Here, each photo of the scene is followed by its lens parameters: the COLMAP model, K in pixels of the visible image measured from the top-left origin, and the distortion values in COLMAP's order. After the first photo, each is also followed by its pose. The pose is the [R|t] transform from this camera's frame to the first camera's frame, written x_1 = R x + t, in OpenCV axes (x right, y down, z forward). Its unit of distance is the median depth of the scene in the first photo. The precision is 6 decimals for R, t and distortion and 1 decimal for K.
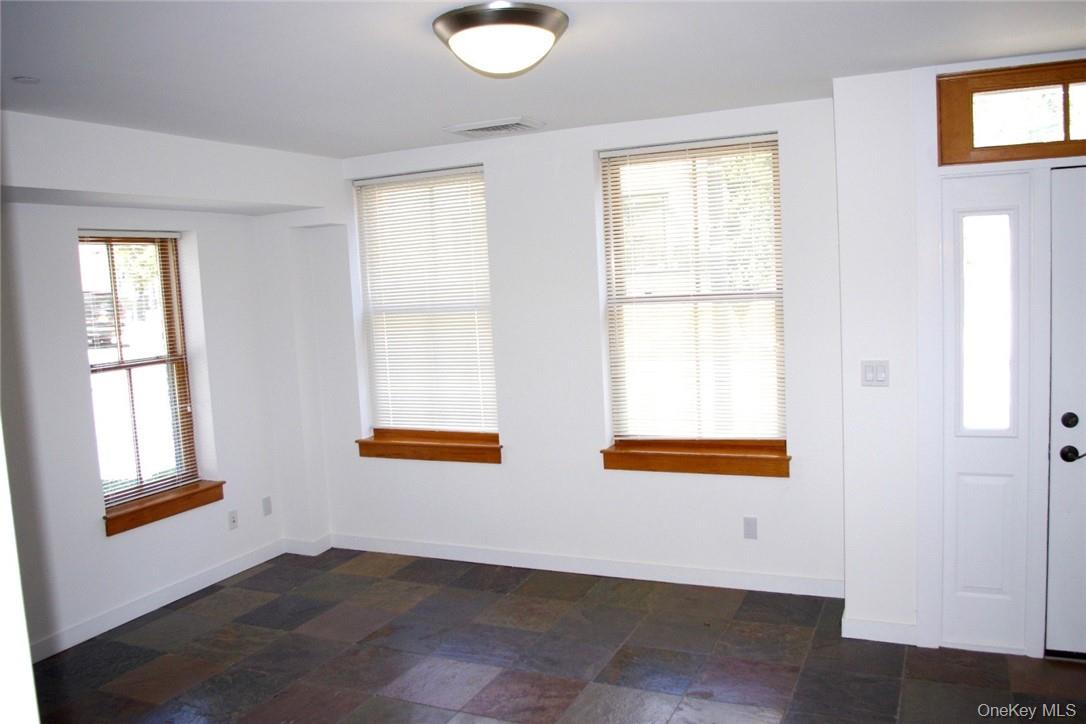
lens RADIAL K [[881.4, 0, 542.6], [0, 881.4, 376.4], [0, 0, 1]] dist [-0.063020, 0.000278]
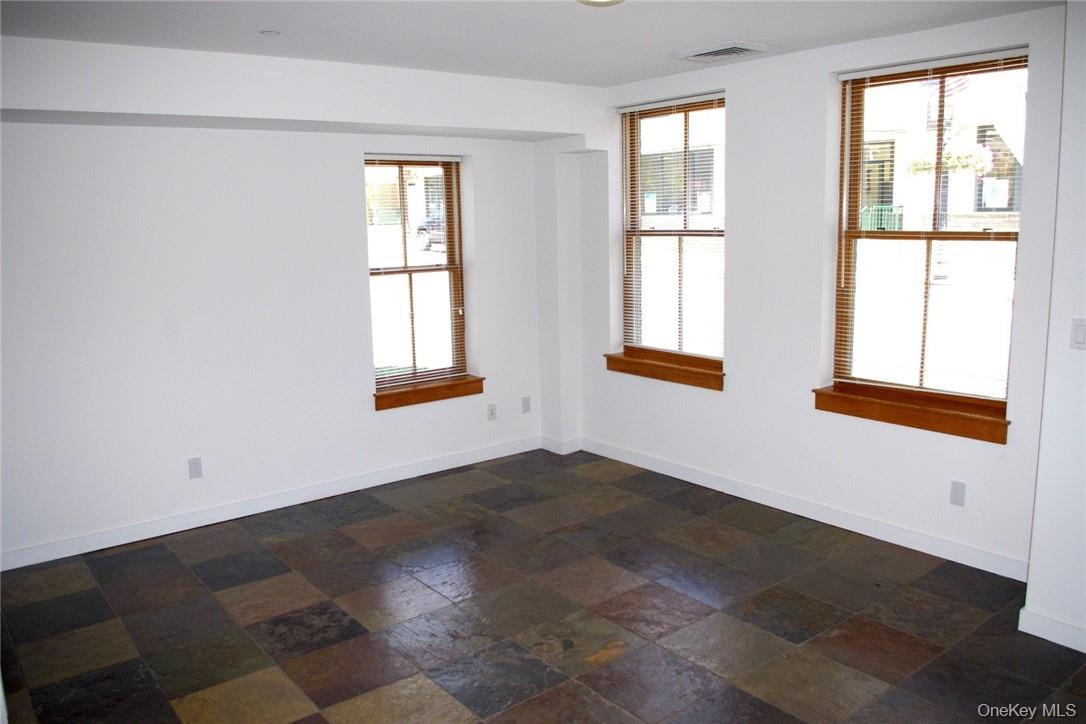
lens RADIAL K [[869.3, 0, 543.0], [0, 869.3, 362.0], [0, 0, 1]] dist [-0.040315, 0.003278]
pose [[0.891390, 0.107377, -0.440335, 0.214481], [-0.074362, 0.993014, 0.091614, -0.010744], [0.447096, -0.048919, 0.893147, 0.019347]]
